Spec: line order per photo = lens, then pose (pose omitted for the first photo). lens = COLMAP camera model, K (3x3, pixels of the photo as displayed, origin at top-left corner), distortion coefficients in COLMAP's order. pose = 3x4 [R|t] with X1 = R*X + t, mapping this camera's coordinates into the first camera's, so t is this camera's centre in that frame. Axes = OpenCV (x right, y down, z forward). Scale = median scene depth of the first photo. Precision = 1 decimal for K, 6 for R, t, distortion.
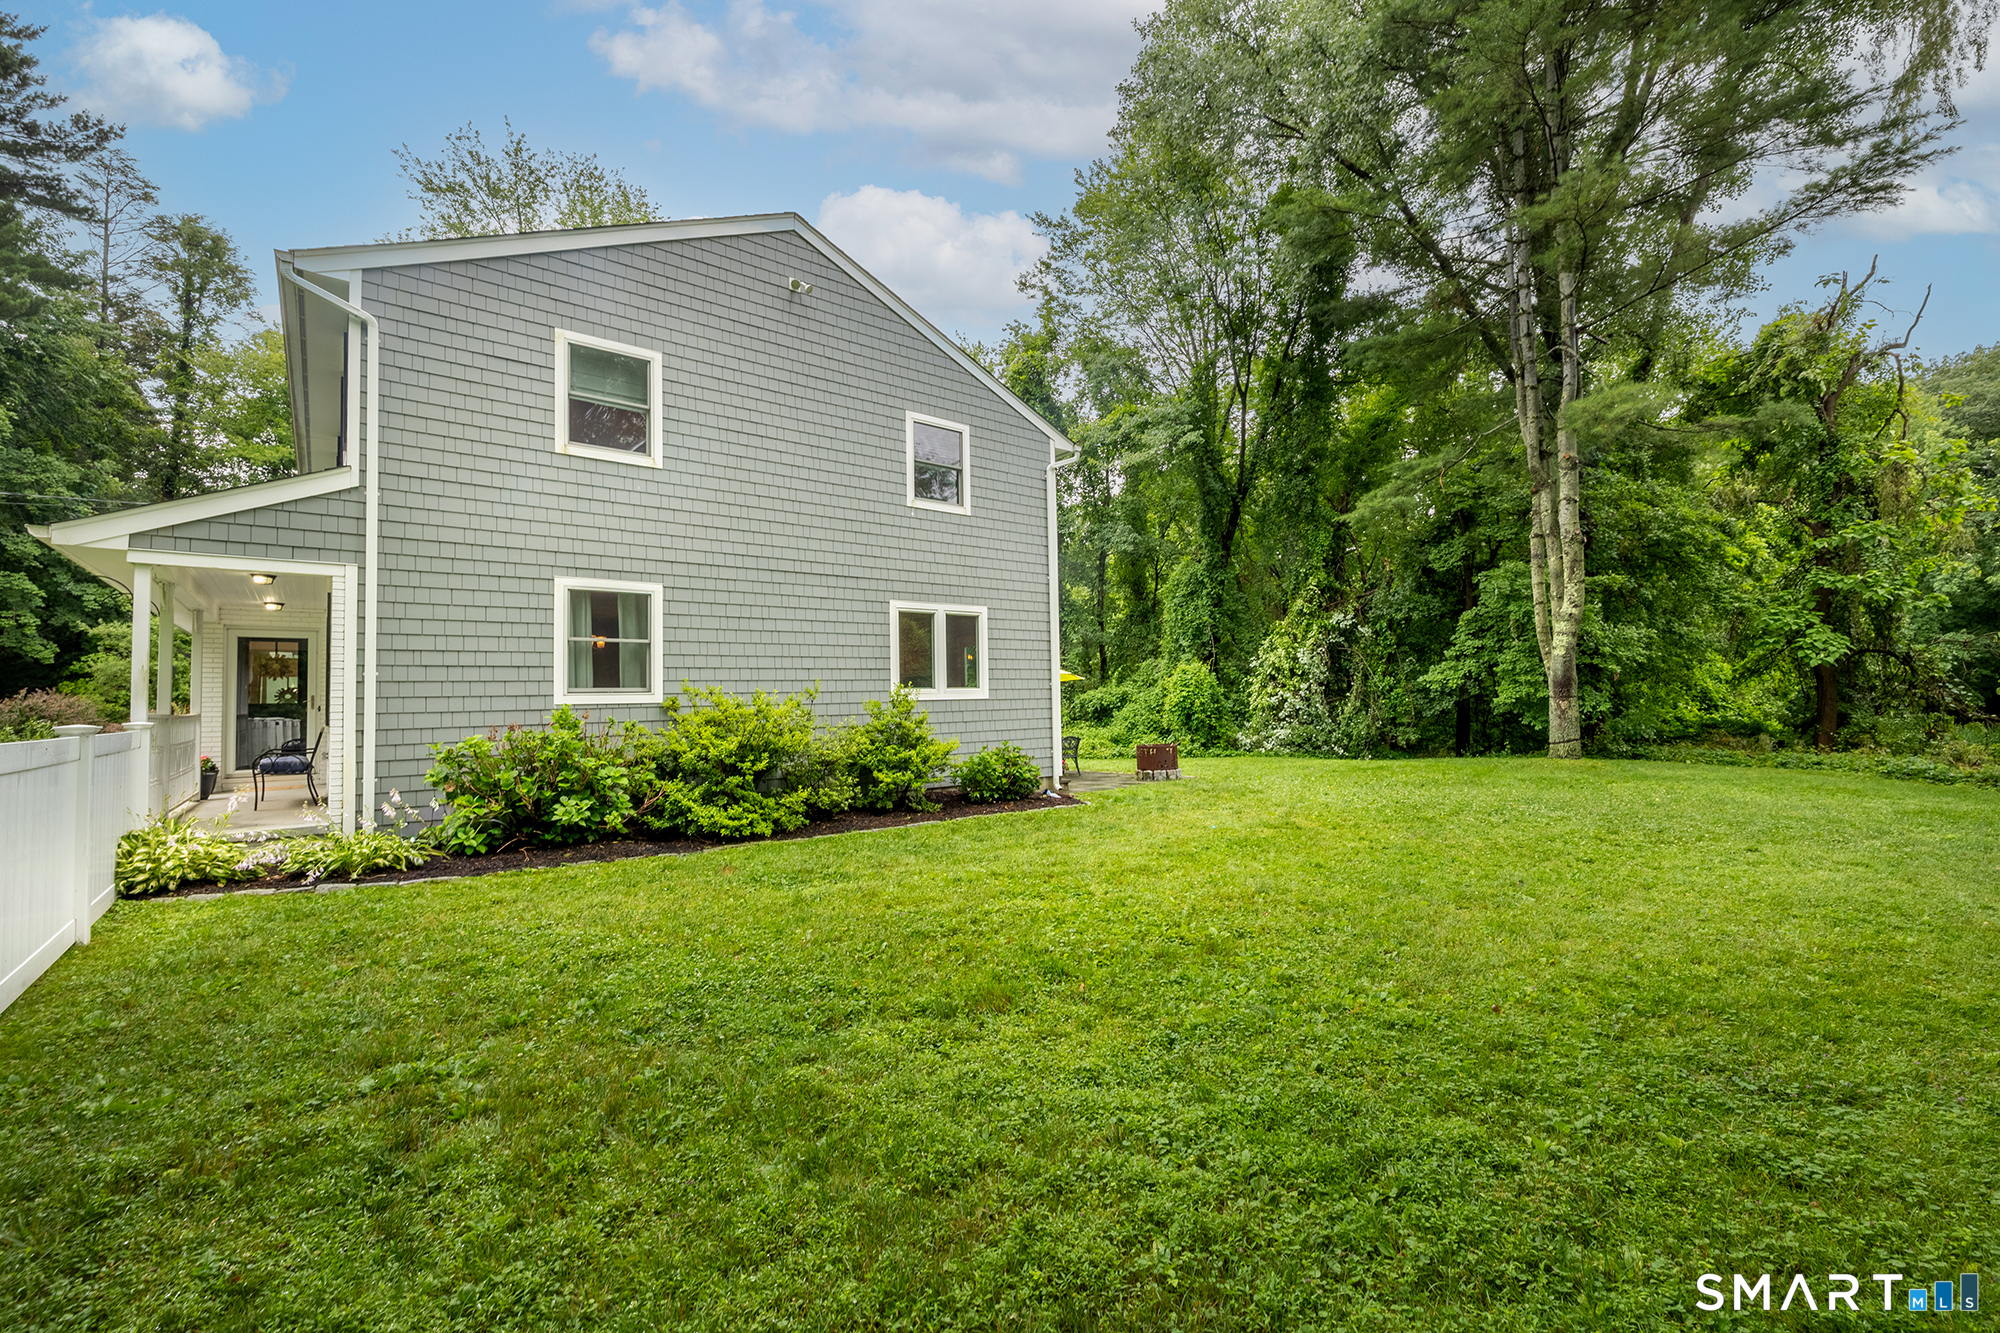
lens RADIAL K [[842.0, 0, 1005.5], [0, 842.0, 667.6], [0, 0, 1]] dist [-0.002573, 0.000179]
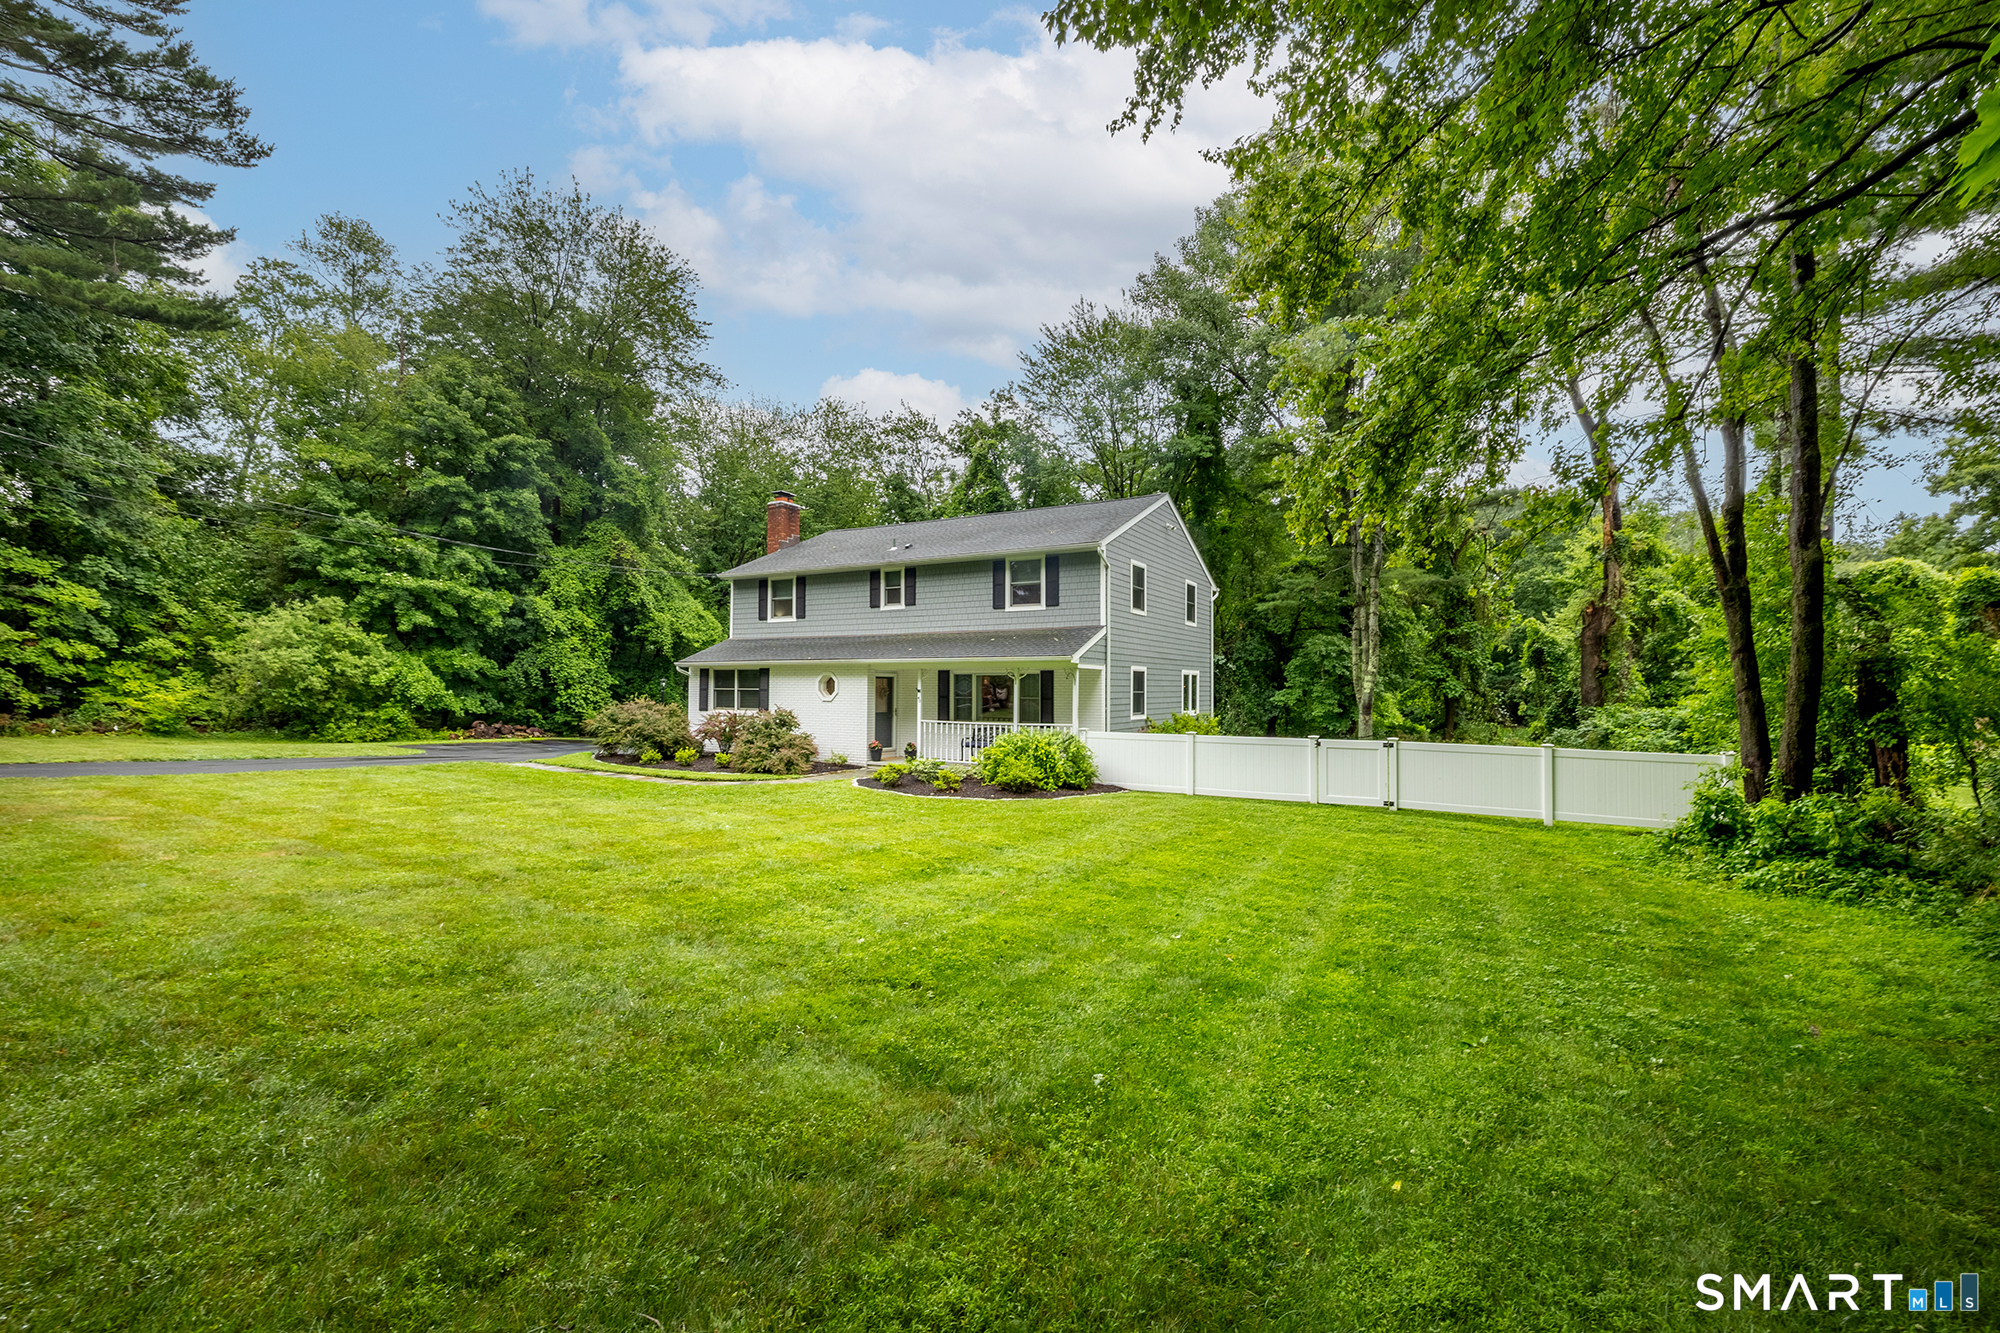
lens RADIAL K [[842.0, 0, 1005.5], [0, 842.0, 667.6], [0, 0, 1]] dist [-0.002573, 0.000179]
pose [[0.929873, 0.036032, 0.366112, -0.648497], [-0.041607, 0.999107, 0.007346, -0.041213], [-0.365520, -0.022064, 0.930542, -0.391119]]
